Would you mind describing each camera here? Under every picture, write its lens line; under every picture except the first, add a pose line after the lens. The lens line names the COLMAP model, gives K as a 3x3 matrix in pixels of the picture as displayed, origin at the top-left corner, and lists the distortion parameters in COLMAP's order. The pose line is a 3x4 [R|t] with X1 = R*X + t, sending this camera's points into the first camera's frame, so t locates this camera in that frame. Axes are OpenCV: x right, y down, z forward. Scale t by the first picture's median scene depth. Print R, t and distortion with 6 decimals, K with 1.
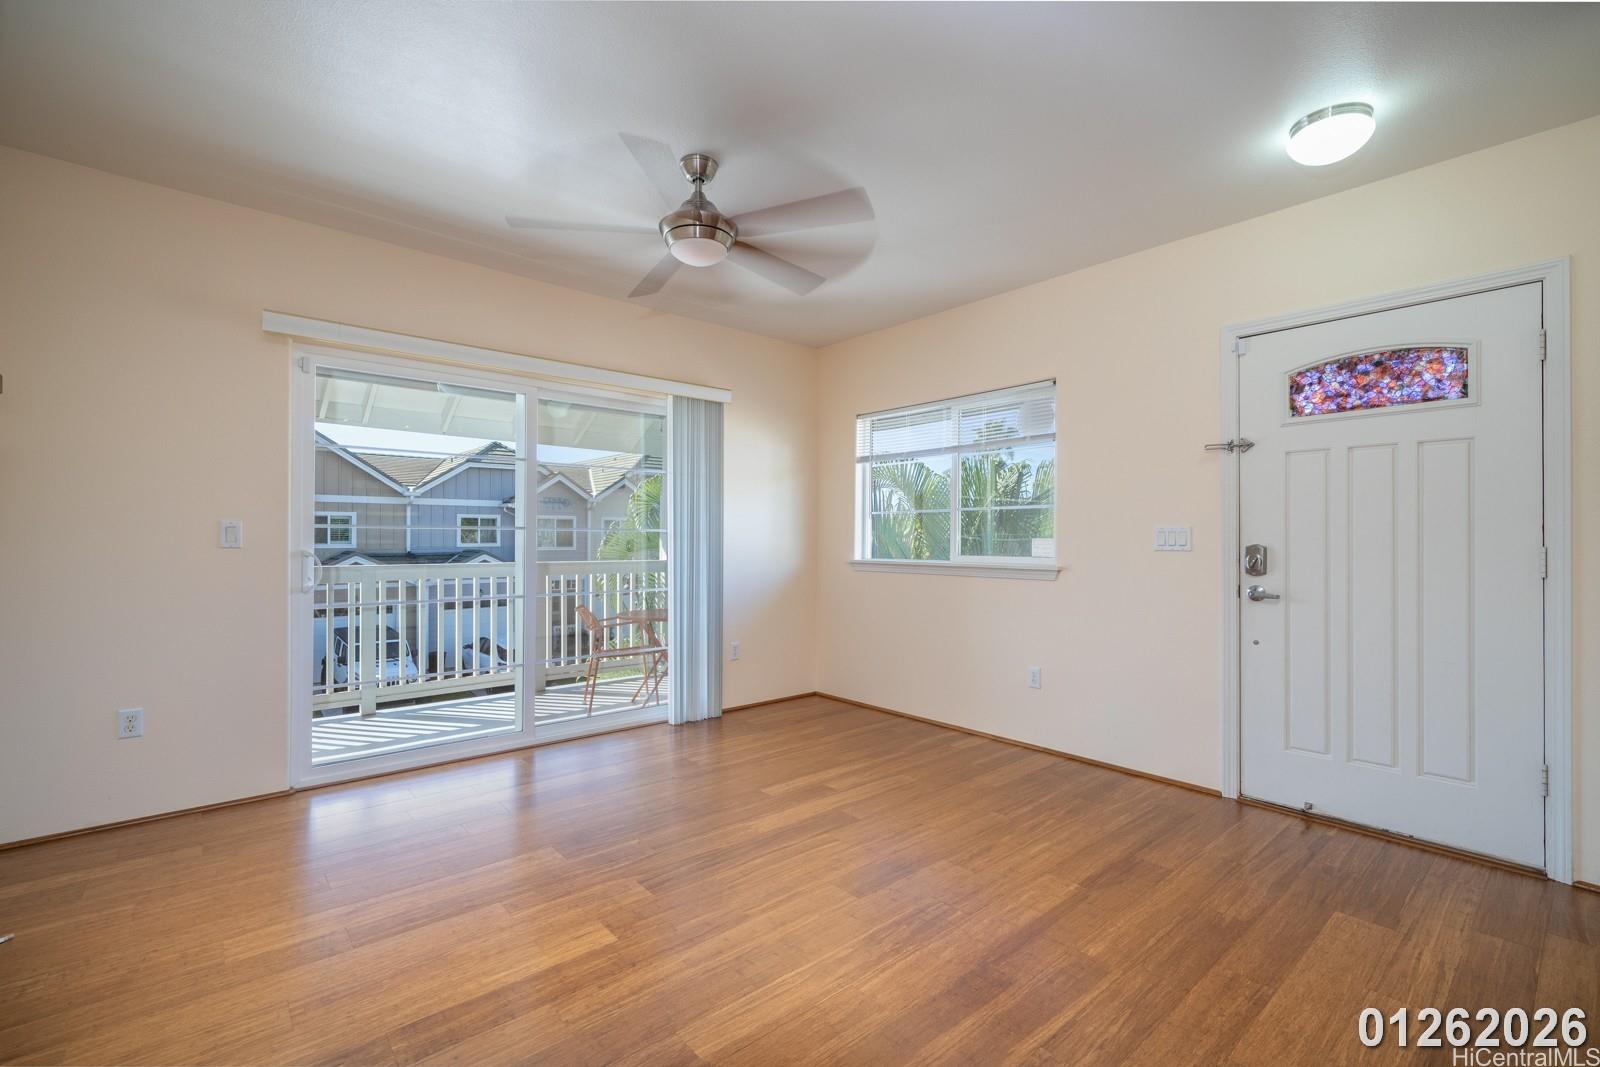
lens RADIAL K [[705.1, 0, 802.5], [0, 705.1, 533.6], [0, 0, 1]] dist [-0.004149, 0.000197]
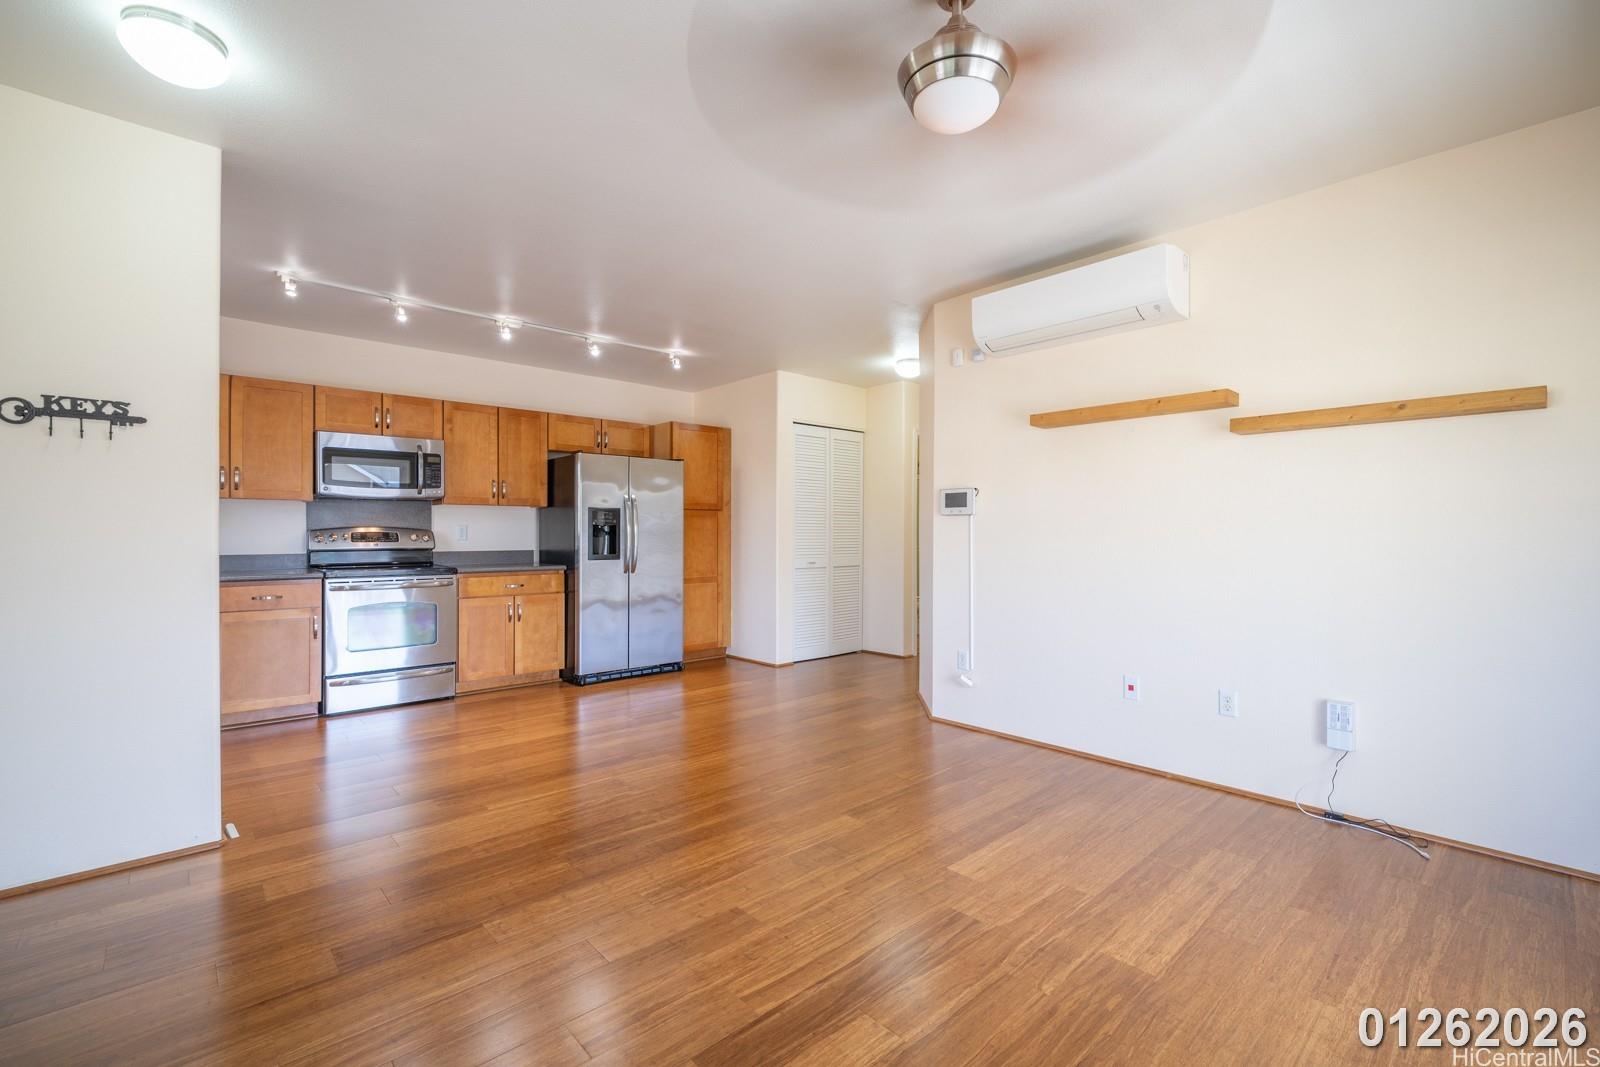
lens RADIAL K [[705.1, 0, 802.8], [0, 705.1, 533.2], [0, 0, 1]] dist [-0.004149, 0.000197]
pose [[-0.999548, -0.007808, -0.029019, 0.015349], [-0.007615, 0.999948, -0.006752, 0.007757], [0.029070, -0.006528, -0.999556, 1.374243]]
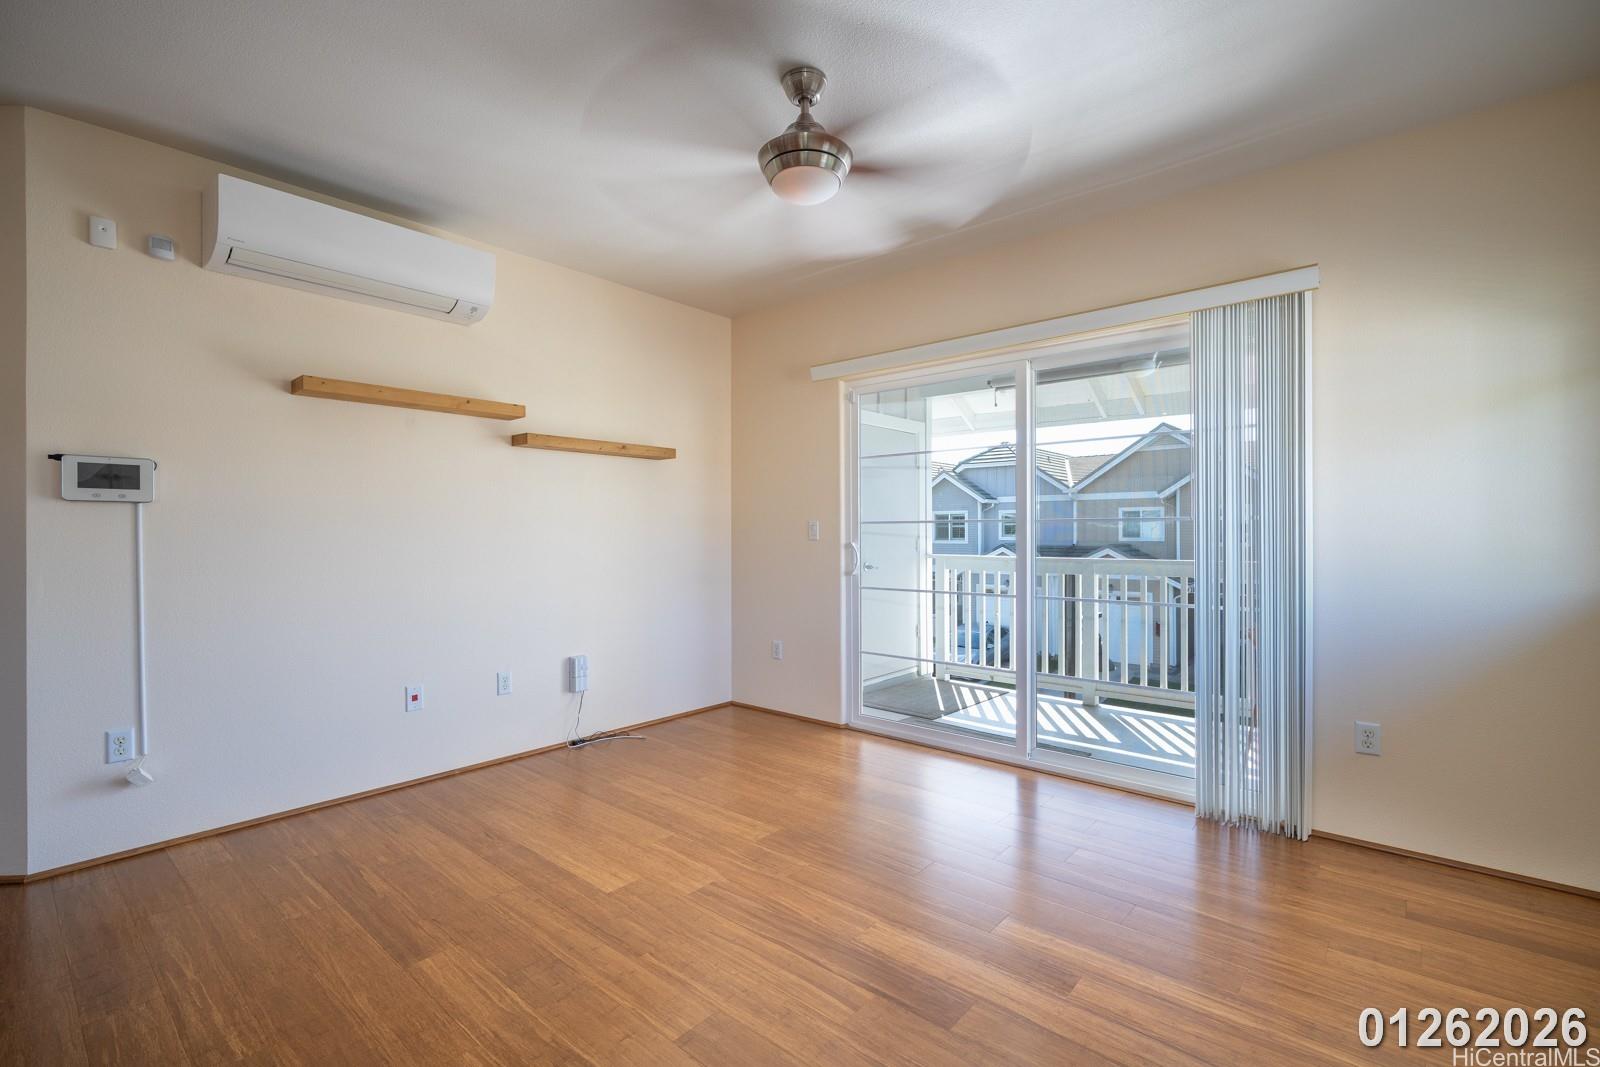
lens RADIAL K [[705.1, 0, 813.8], [0, 705.1, 535.5], [0, 0, 1]] dist [-0.004149, 0.000197]
pose [[0.149996, -0.000637, -0.988686, 0.558267], [0.009633, 0.999953, 0.000817, 0.005800], [0.988640, -0.009647, 0.149995, 0.725326]]
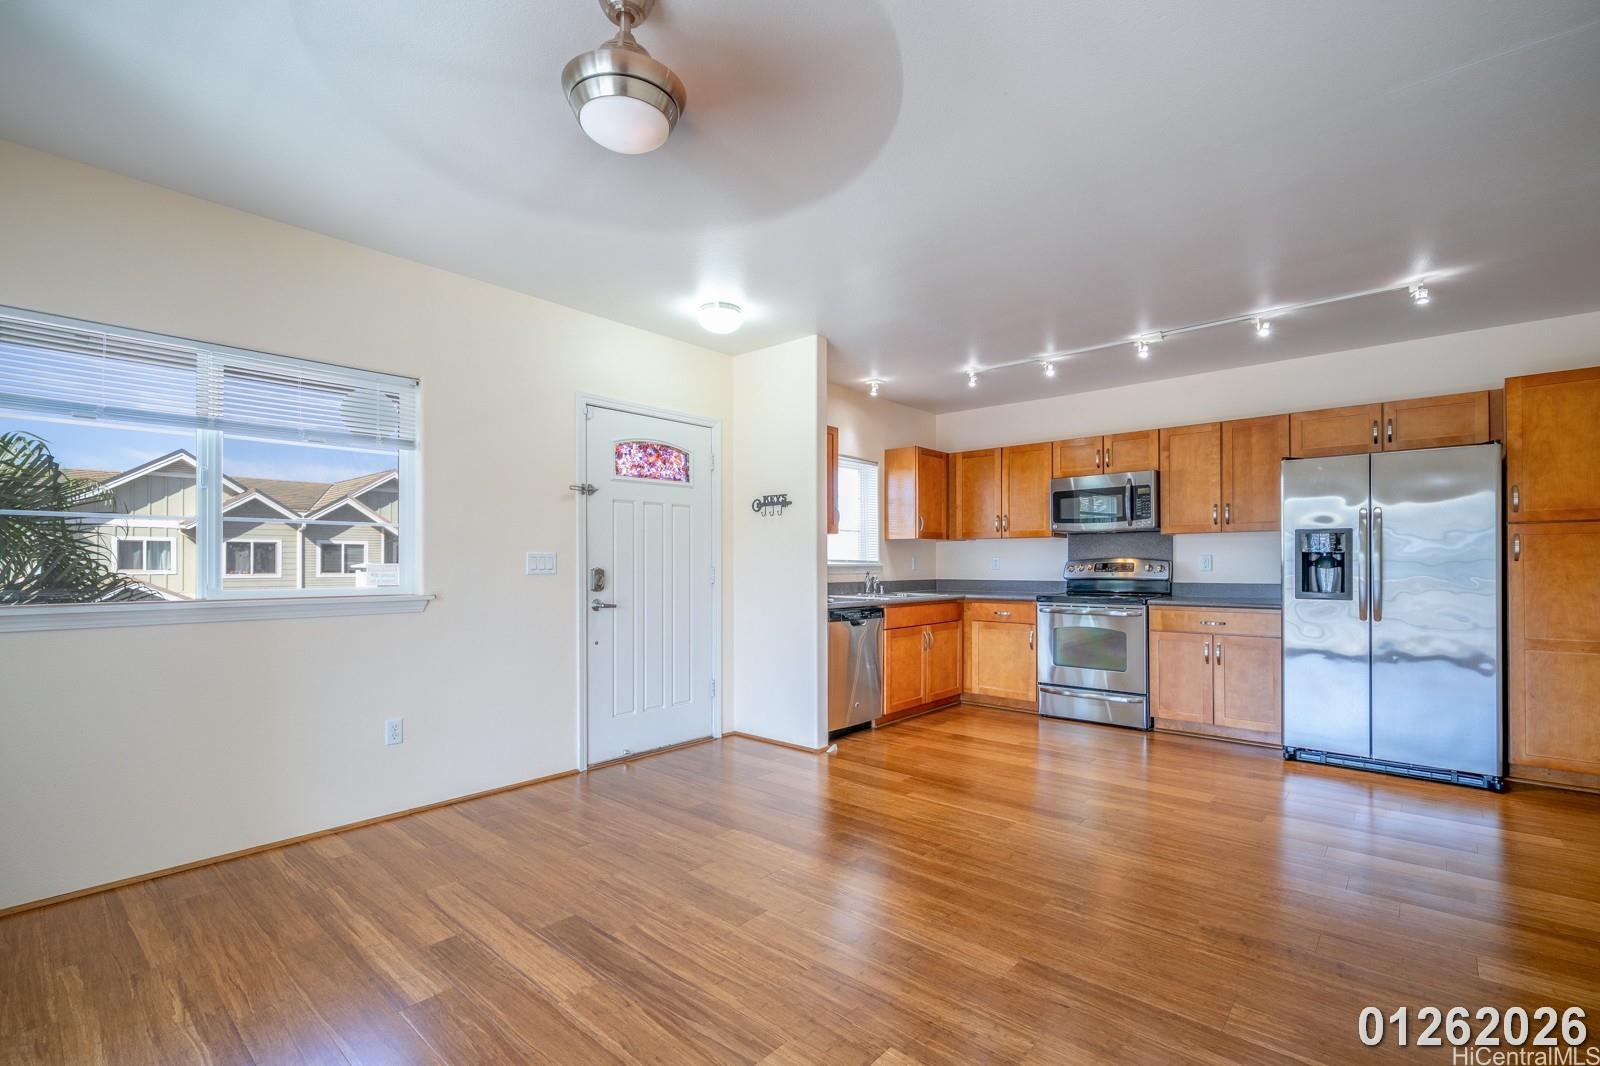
lens RADIAL K [[705.1, 0, 803.8], [0, 705.1, 561.8], [0, 0, 1]] dist [-0.004149, 0.000197]
pose [[-0.134798, -0.002951, 0.990869, -0.666388], [-0.005483, 0.999982, 0.002232, -0.000470], [-0.990858, -0.005132, -0.134811, 0.760047]]
